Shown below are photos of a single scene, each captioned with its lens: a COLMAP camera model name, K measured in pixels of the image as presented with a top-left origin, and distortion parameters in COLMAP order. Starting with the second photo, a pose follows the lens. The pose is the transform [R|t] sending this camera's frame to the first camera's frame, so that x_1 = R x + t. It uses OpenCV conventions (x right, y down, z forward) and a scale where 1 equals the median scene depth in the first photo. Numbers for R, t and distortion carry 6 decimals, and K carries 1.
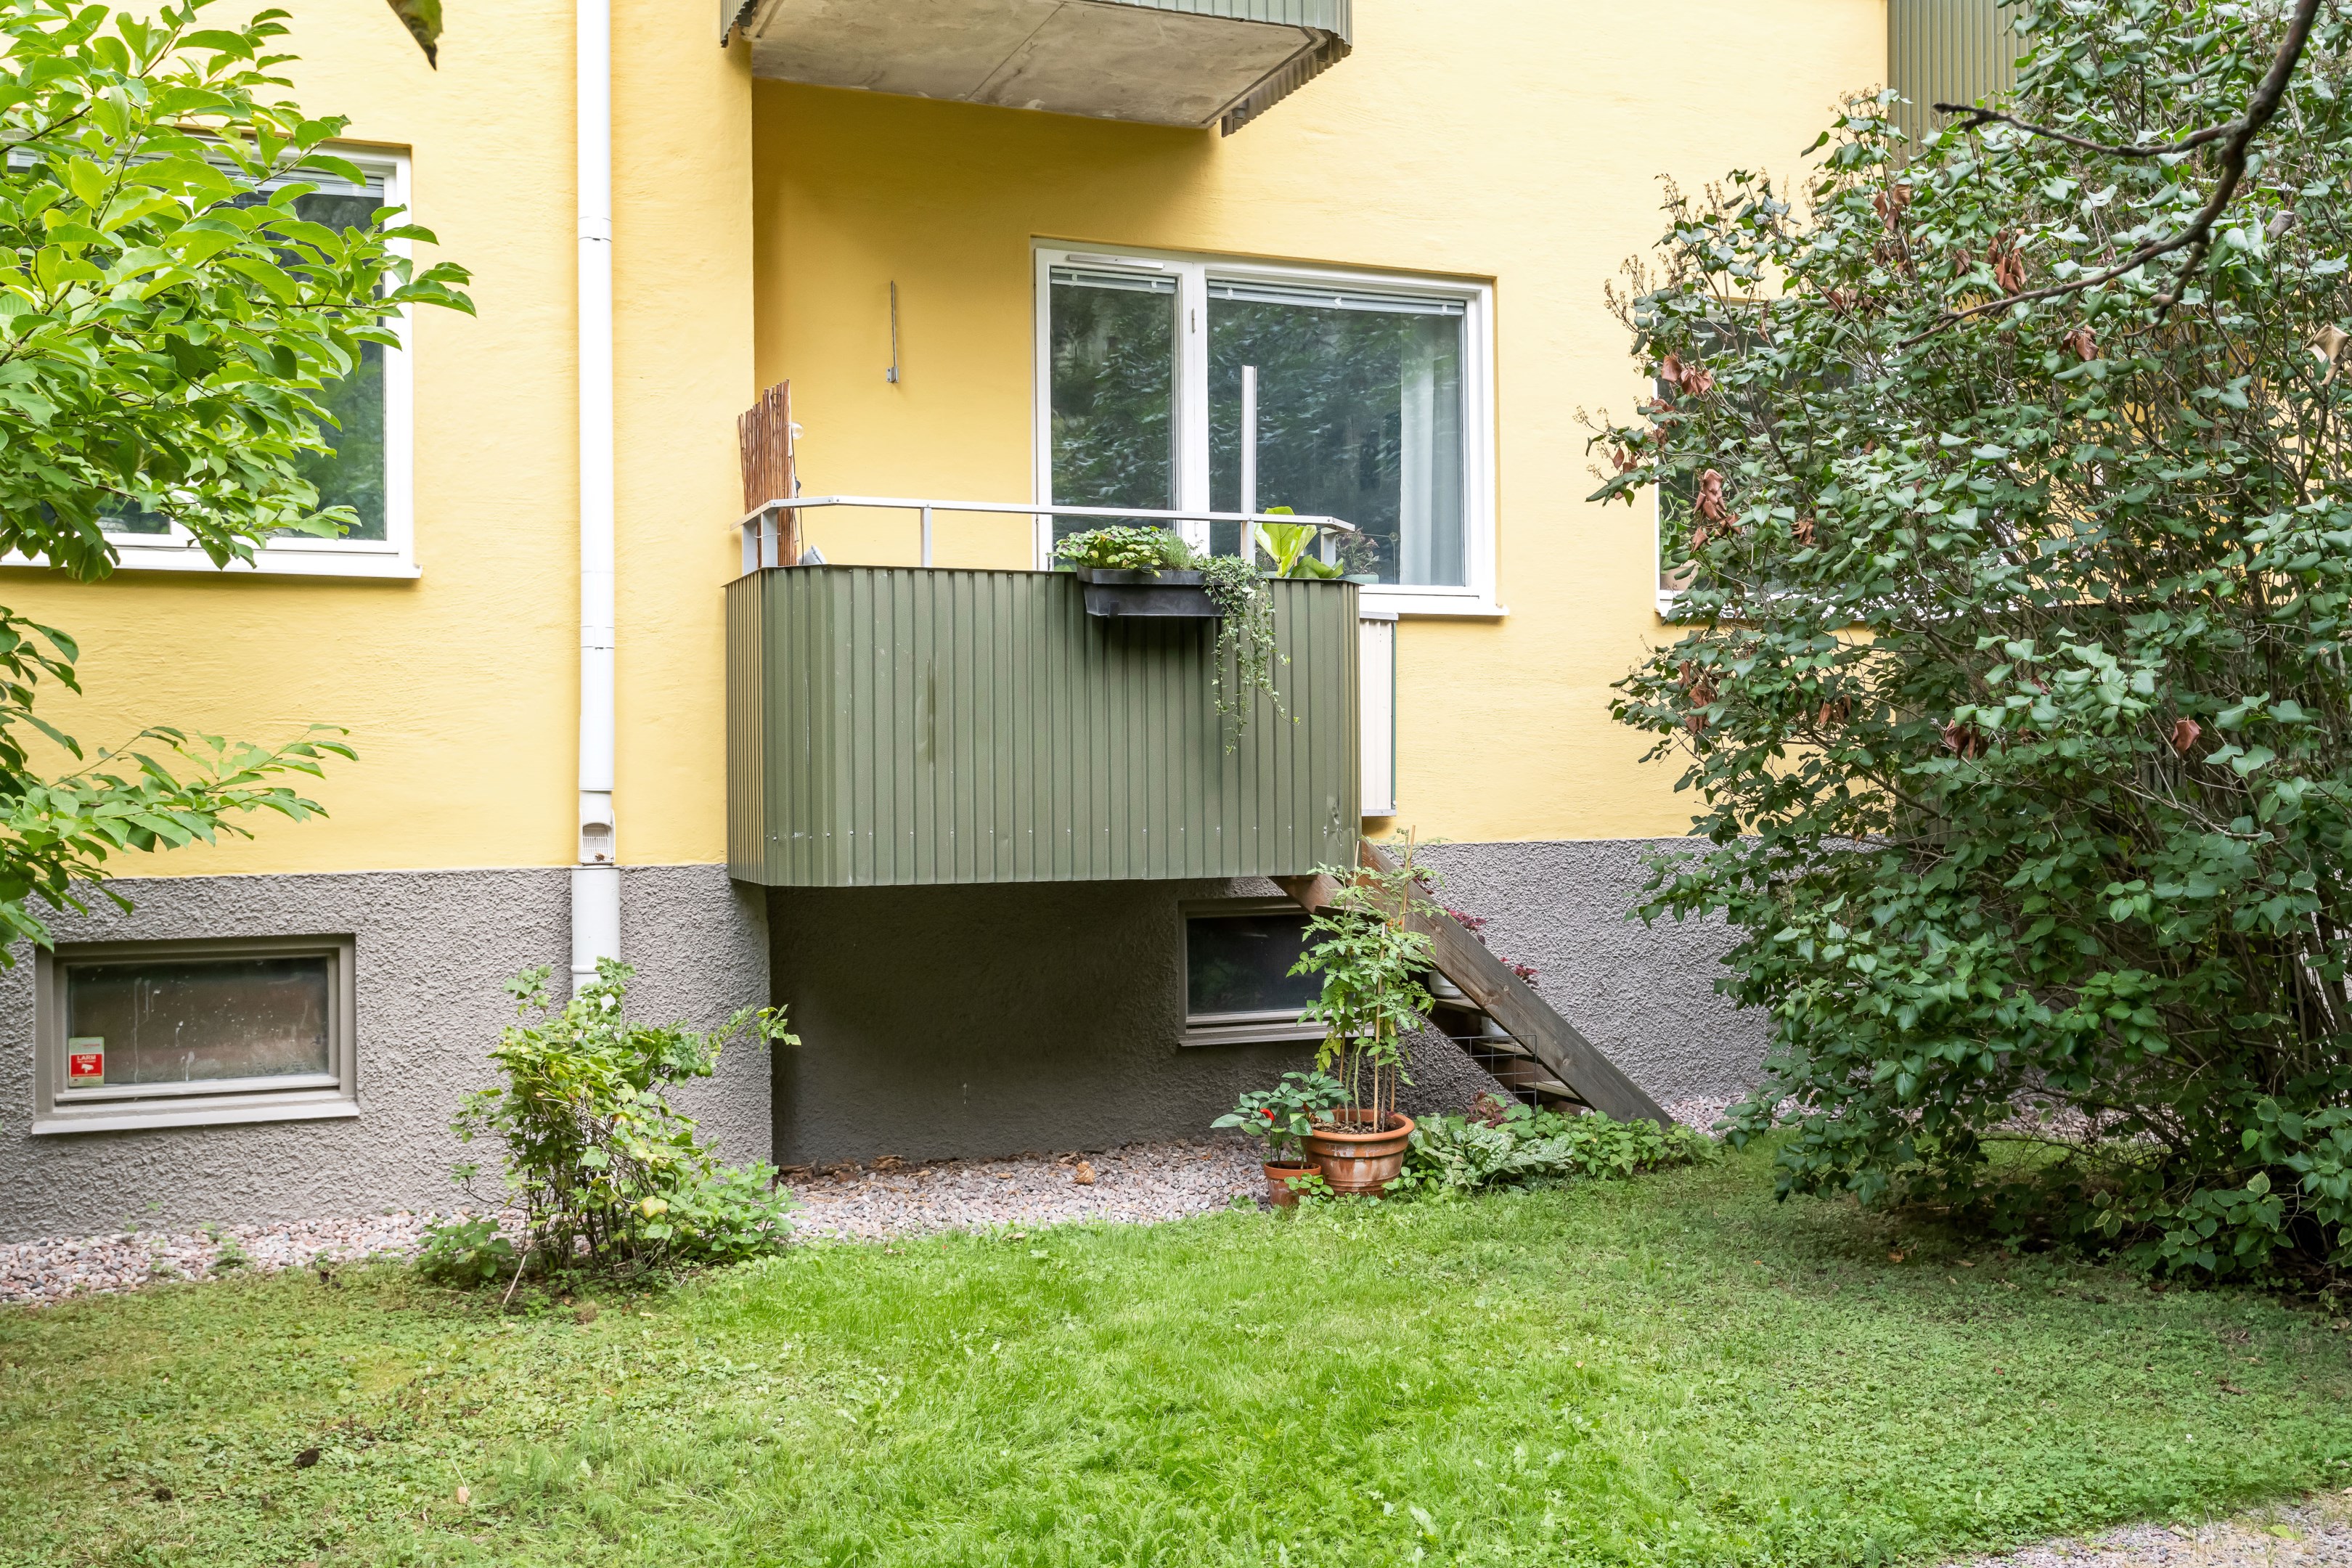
lens RADIAL K [[2120.5, 0, 1176.6], [0, 2120.5, 723.7], [0, 0, 1]] dist [-0.001203, -0.001824]
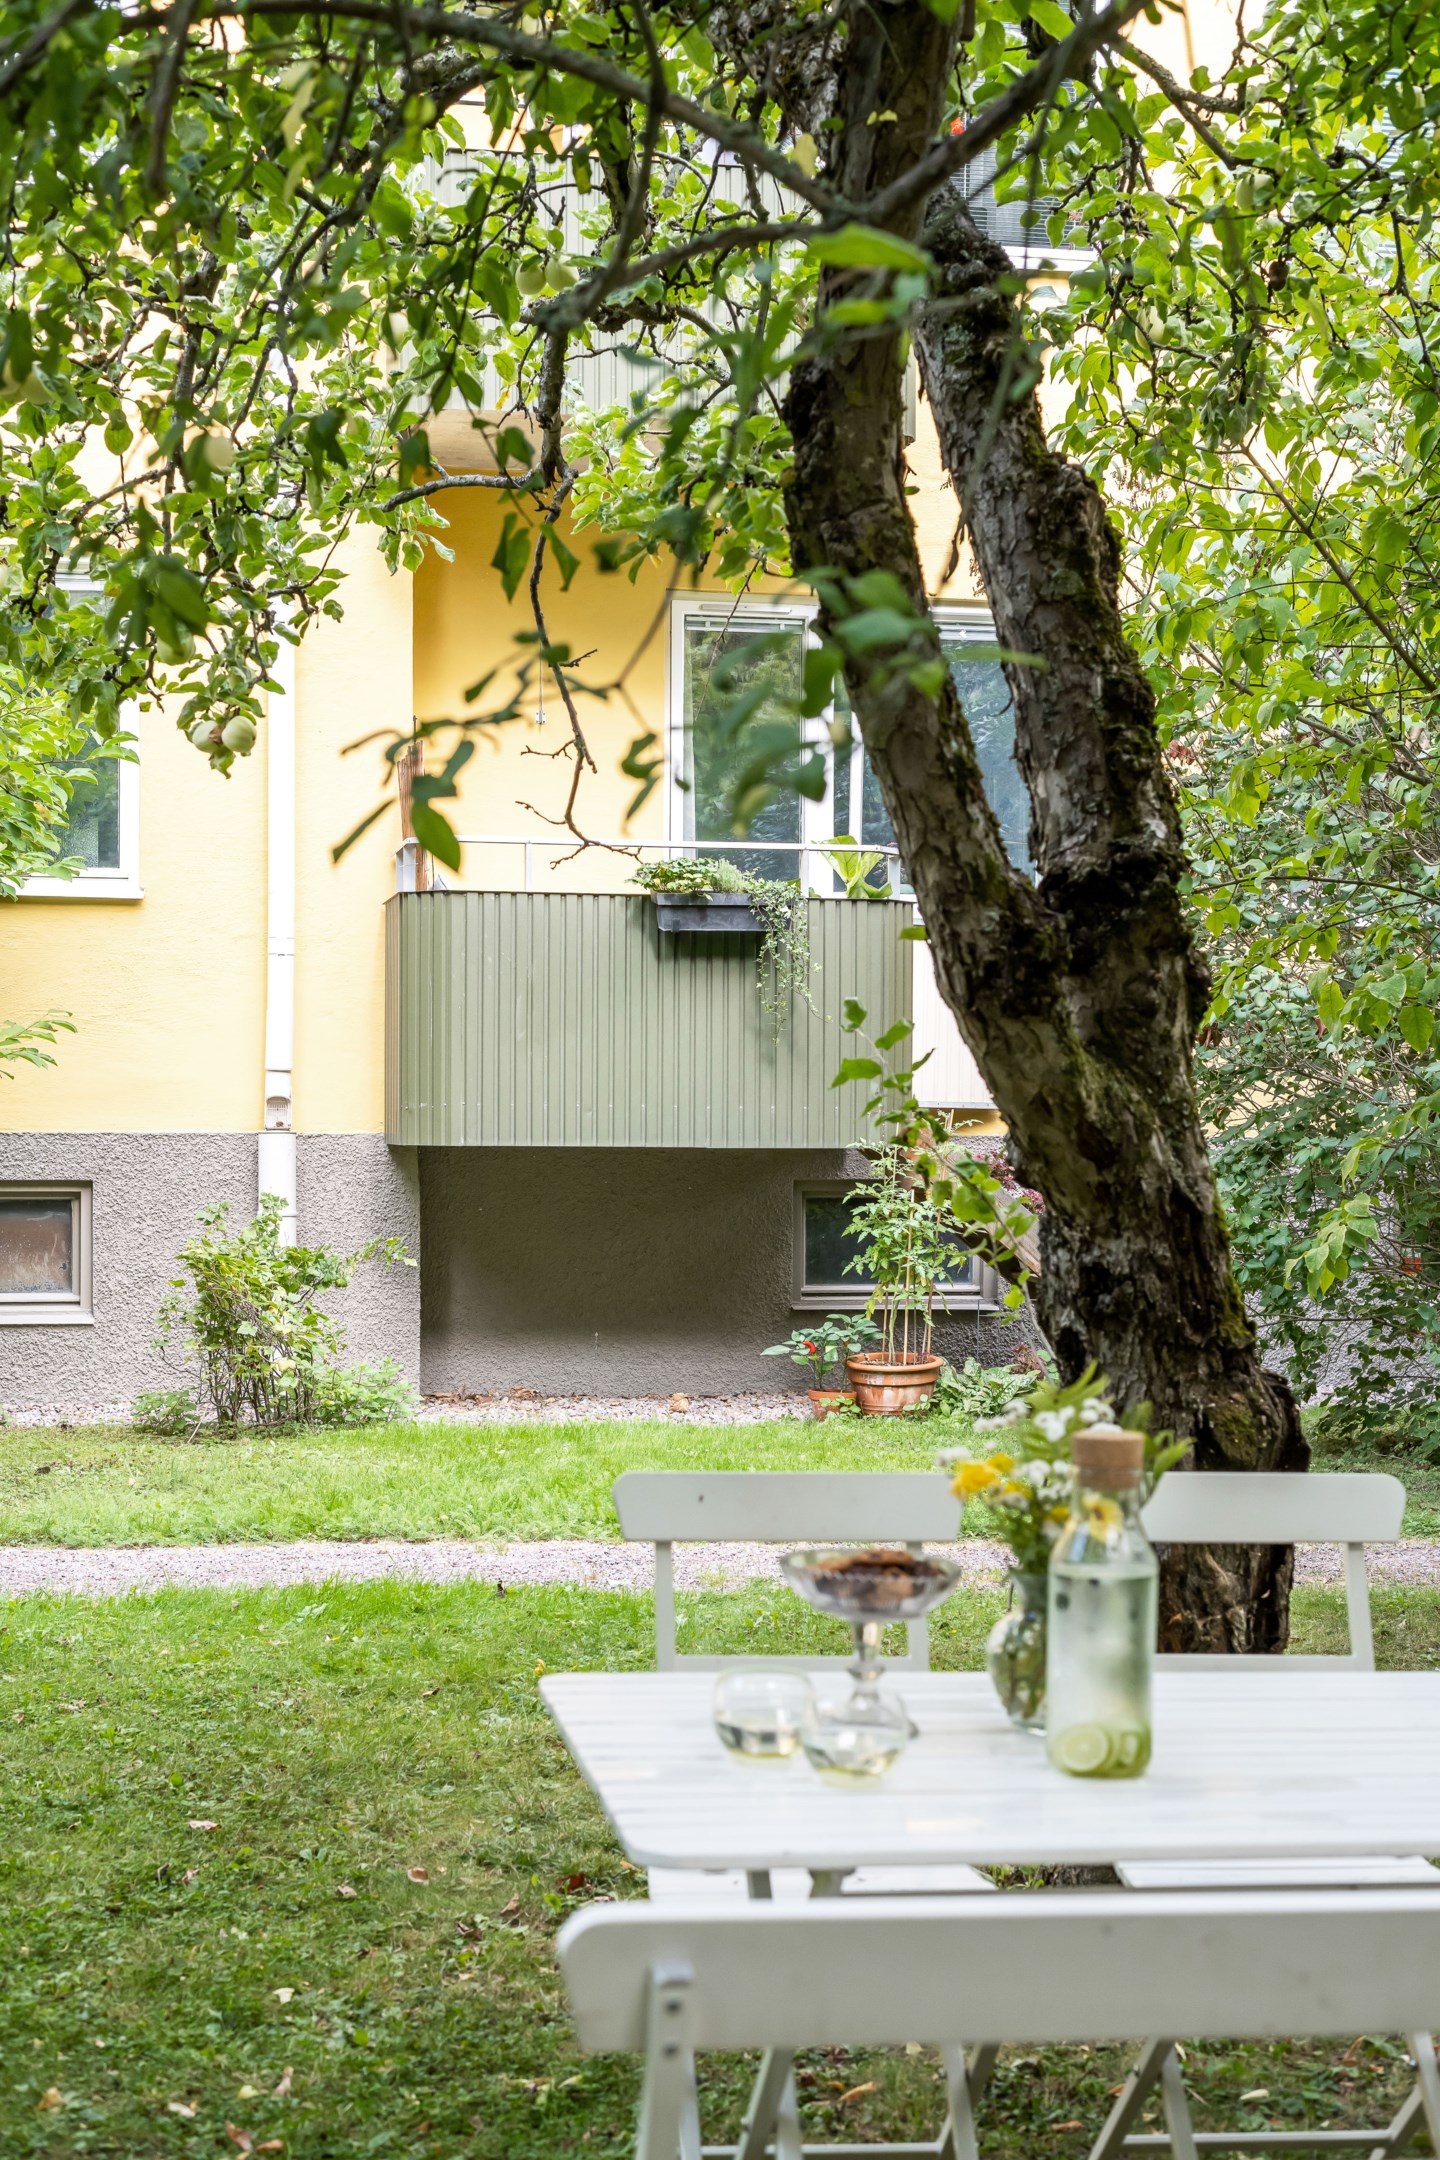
lens RADIAL K [[3133.1, 0, 720.0], [0, 3133.1, 1080.0], [0, 0, 1]] dist [-0.004206, -0.001237]
pose [[0.981216, 0.011817, -0.192548, 0.337287], [-0.009509, 0.999871, 0.012906, 0.011597], [0.192676, -0.010833, 0.981203, -0.756526]]
